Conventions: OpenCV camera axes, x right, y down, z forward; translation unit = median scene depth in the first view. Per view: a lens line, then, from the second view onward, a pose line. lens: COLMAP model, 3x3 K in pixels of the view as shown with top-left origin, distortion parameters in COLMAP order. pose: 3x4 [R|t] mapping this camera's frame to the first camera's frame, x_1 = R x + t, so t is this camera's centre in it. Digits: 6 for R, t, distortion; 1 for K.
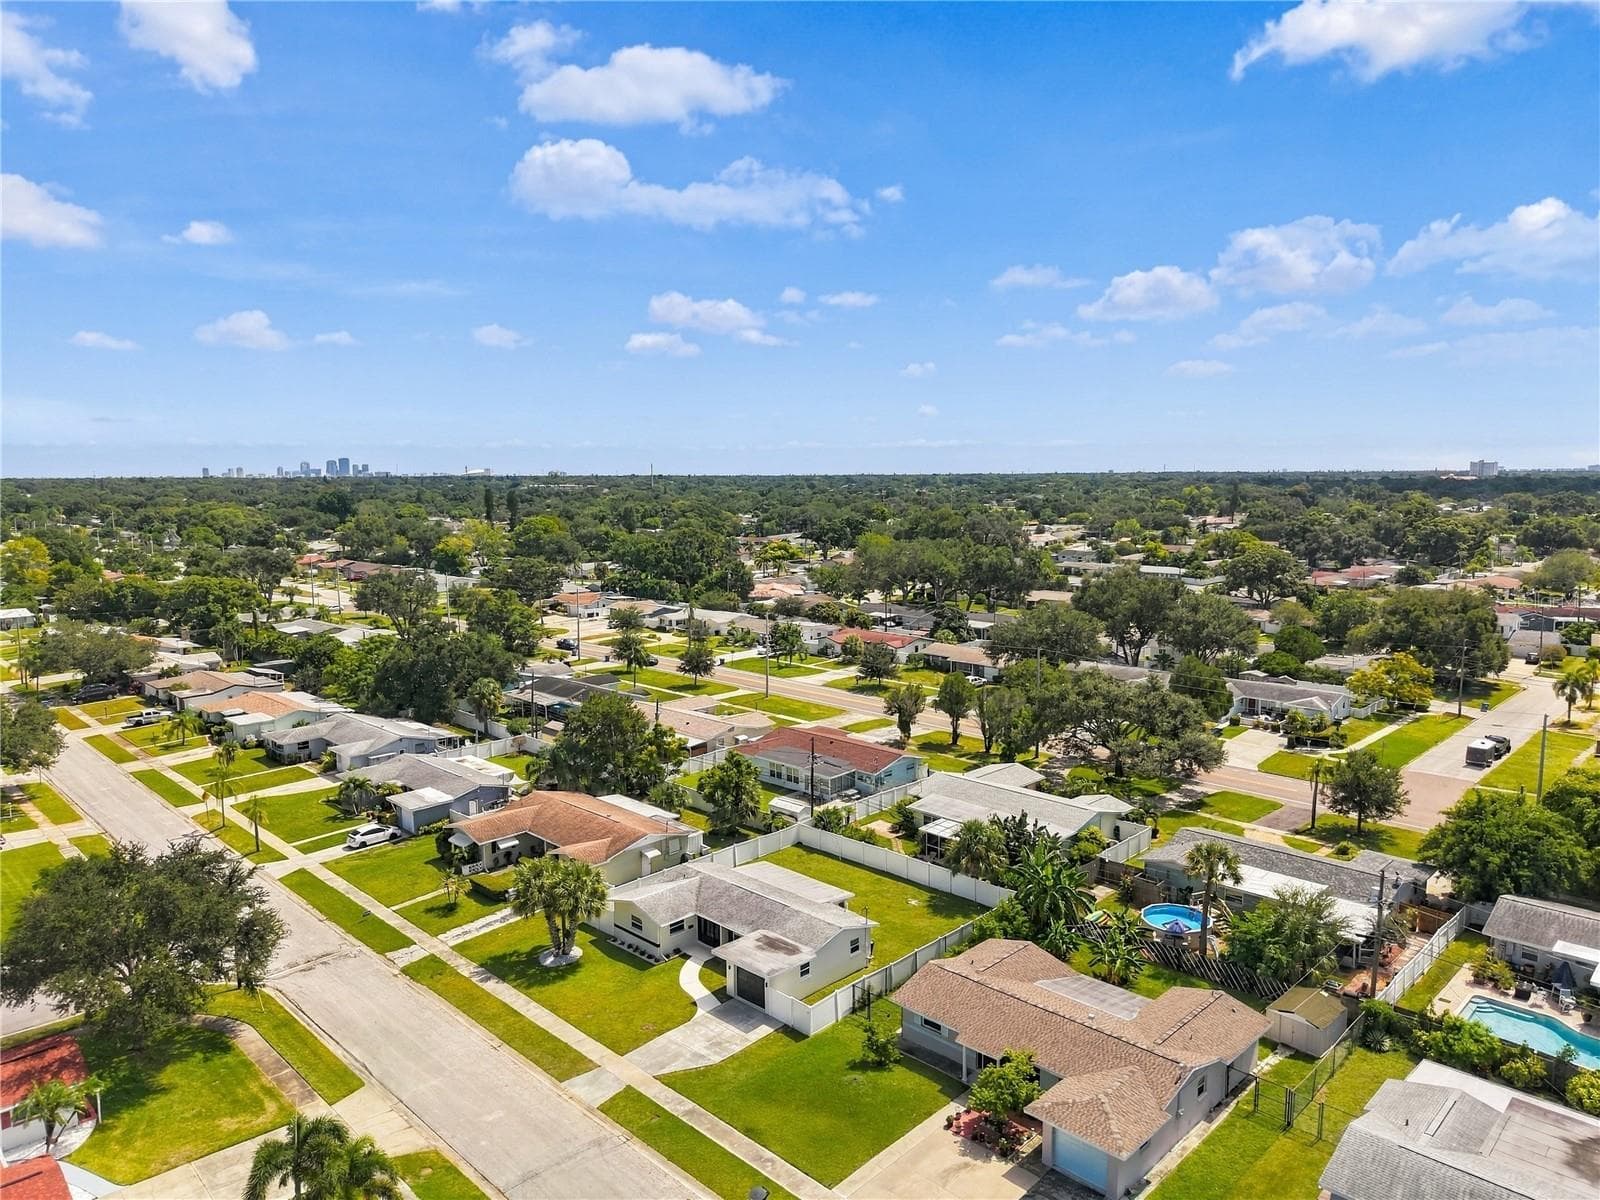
lens RADIAL K [[1078.5, 0, 808.4], [0, 1078.5, 600.5], [0, 0, 1]] dist [0.025142, -0.001658]
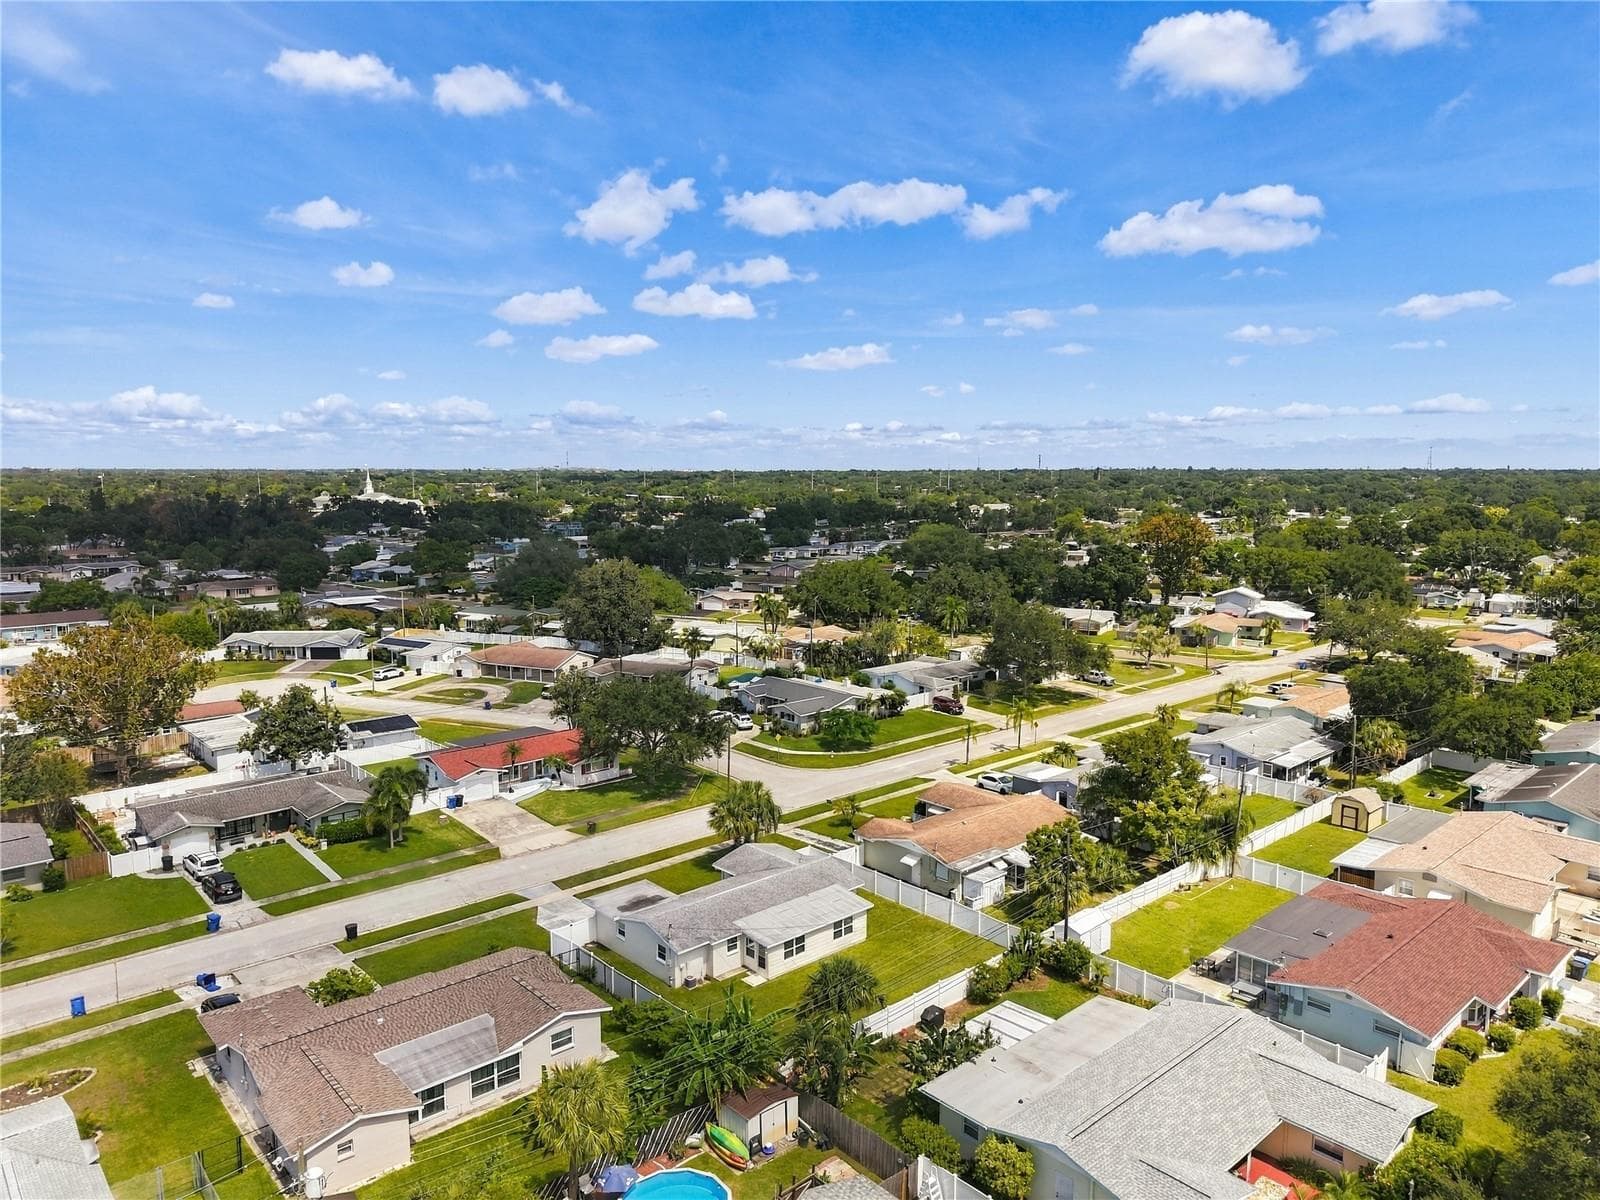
lens RADIAL K [[1078.5, 0, 808.4], [0, 1078.5, 600.5], [0, 0, 1]] dist [0.025142, -0.001658]
pose [[-0.049483, 0.133718, -0.989783, 1.007494], [-0.127336, 0.982066, 0.139041, -0.146763], [0.990624, 0.132916, -0.031568, 1.191648]]
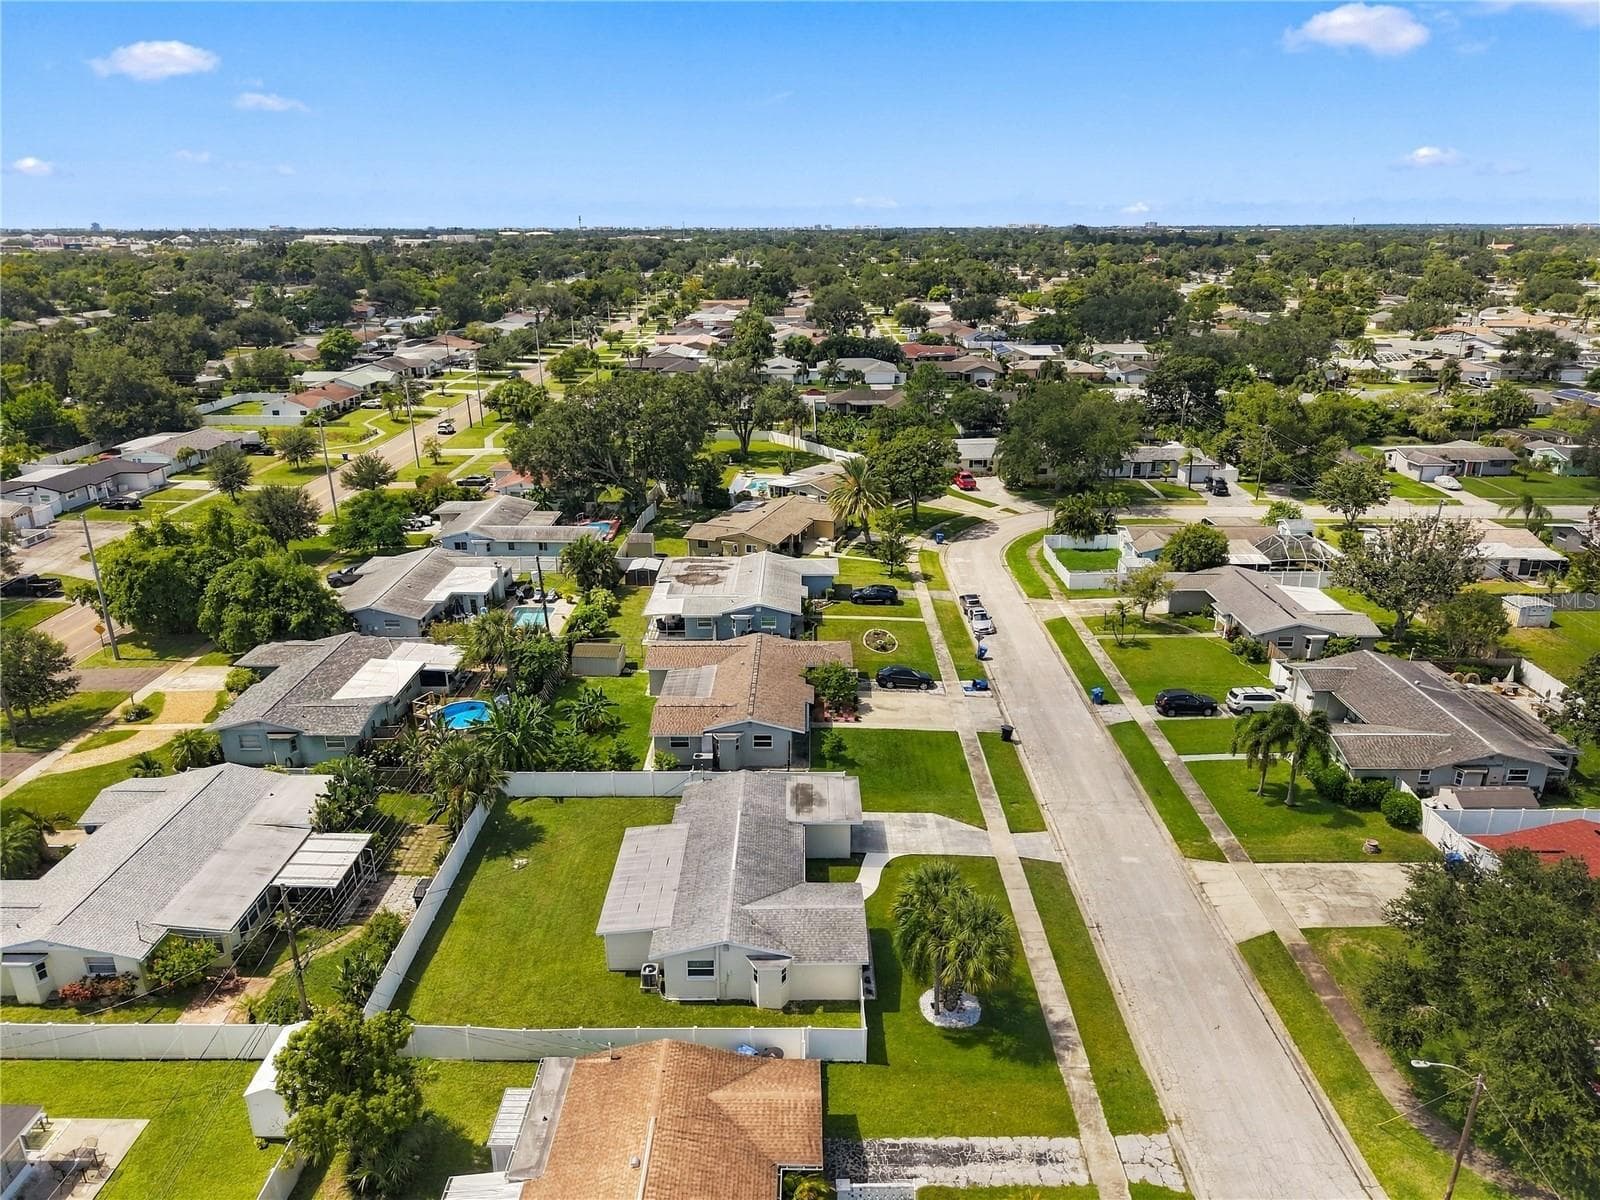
lens RADIAL K [[1078.5, 0, 808.4], [0, 1078.5, 600.5], [0, 0, 1]] dist [0.025142, -0.001658]
pose [[-0.706604, -0.222650, 0.671668, -0.634099], [0.094630, 0.910948, 0.401520, -0.212289], [-0.701254, 0.347275, -0.622610, 1.560184]]
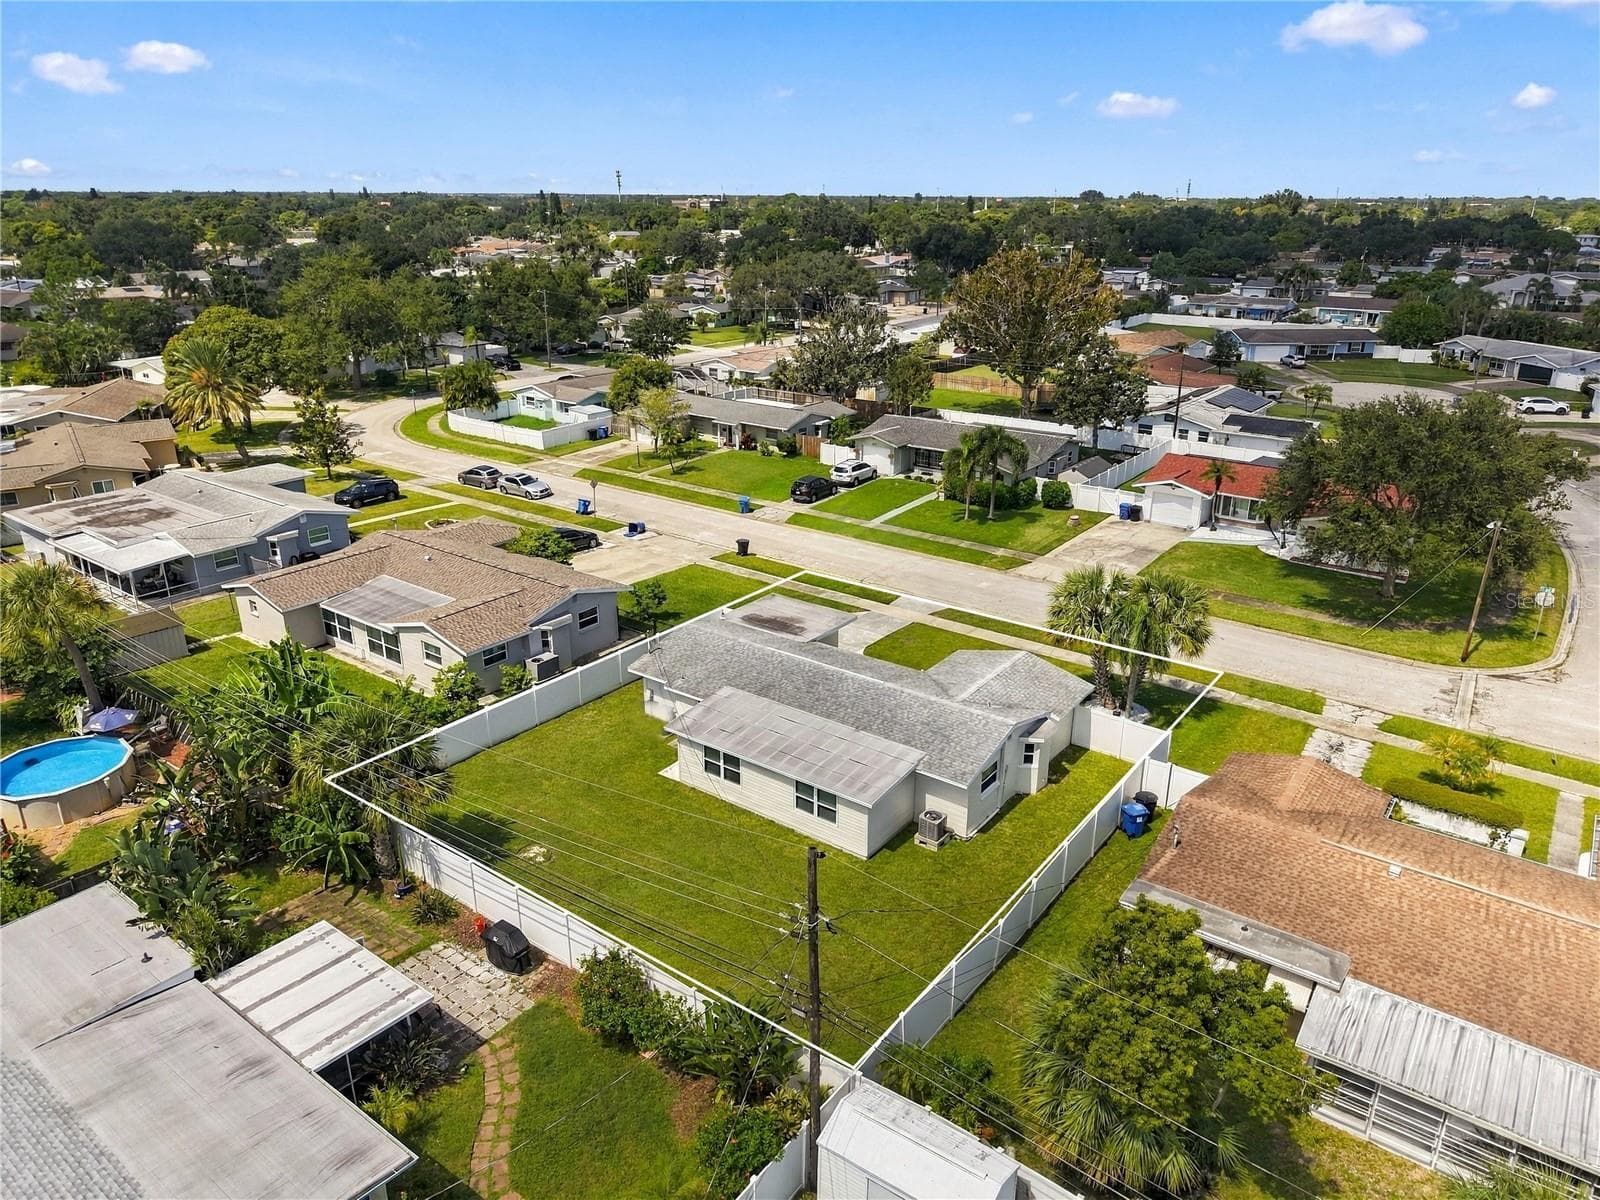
lens RADIAL K [[1078.5, 0, 808.4], [0, 1078.5, 600.5], [0, 0, 1]] dist [0.025142, -0.001658]
pose [[-0.989075, 0.056892, -0.135994, 0.048270], [-0.012829, 0.885809, 0.463873, -0.036335], [0.146855, 0.460550, -0.875401, 1.687520]]
